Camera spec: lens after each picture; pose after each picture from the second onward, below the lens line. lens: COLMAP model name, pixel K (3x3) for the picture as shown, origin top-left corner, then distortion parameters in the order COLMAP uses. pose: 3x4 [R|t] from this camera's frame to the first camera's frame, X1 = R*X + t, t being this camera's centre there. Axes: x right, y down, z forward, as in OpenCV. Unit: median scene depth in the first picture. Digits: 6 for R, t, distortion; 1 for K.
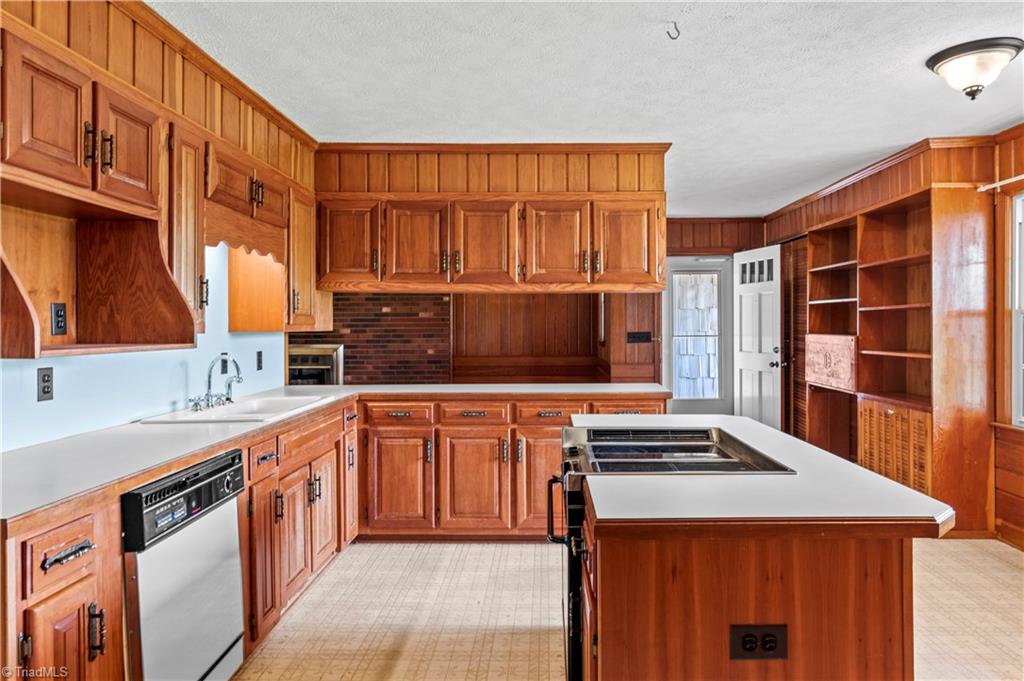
lens RADIAL K [[644.3, 0, 513.9], [0, 644.3, 336.5], [0, 0, 1]] dist [-0.001087, 0.000545]
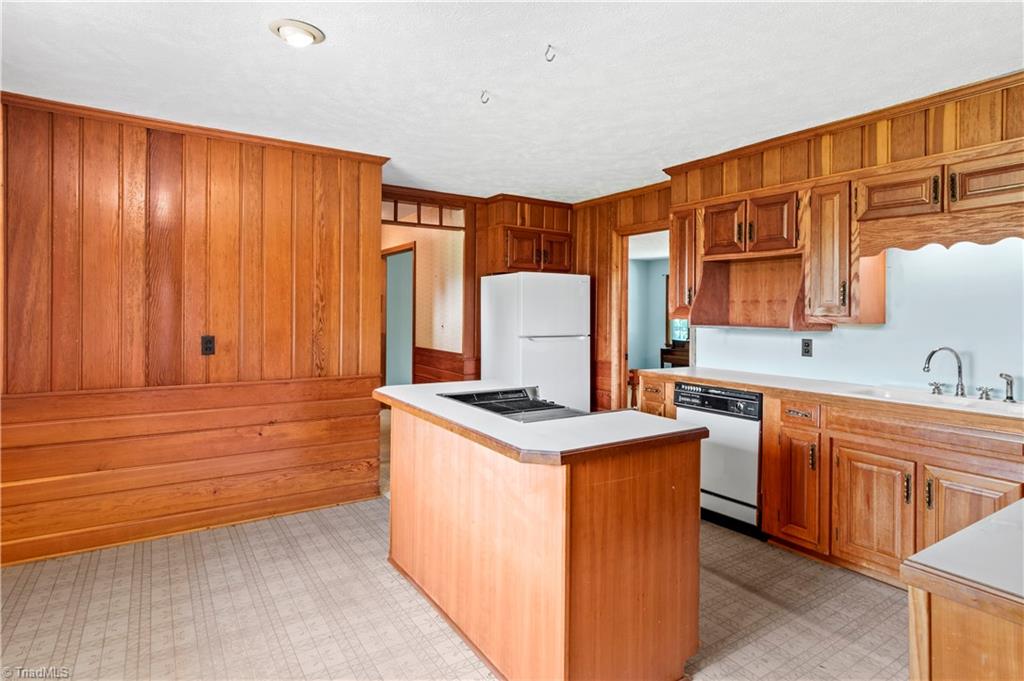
lens RADIAL K [[555.5, 0, 526.8], [0, 555.5, 313.3], [0, 0, 1]] dist [0.000000, -0.000052]
pose [[-0.821065, -0.007752, -0.570783, 0.723945], [-0.011654, 0.999927, 0.003184, -0.019254], [0.570716, 0.009266, -0.821095, 1.543053]]
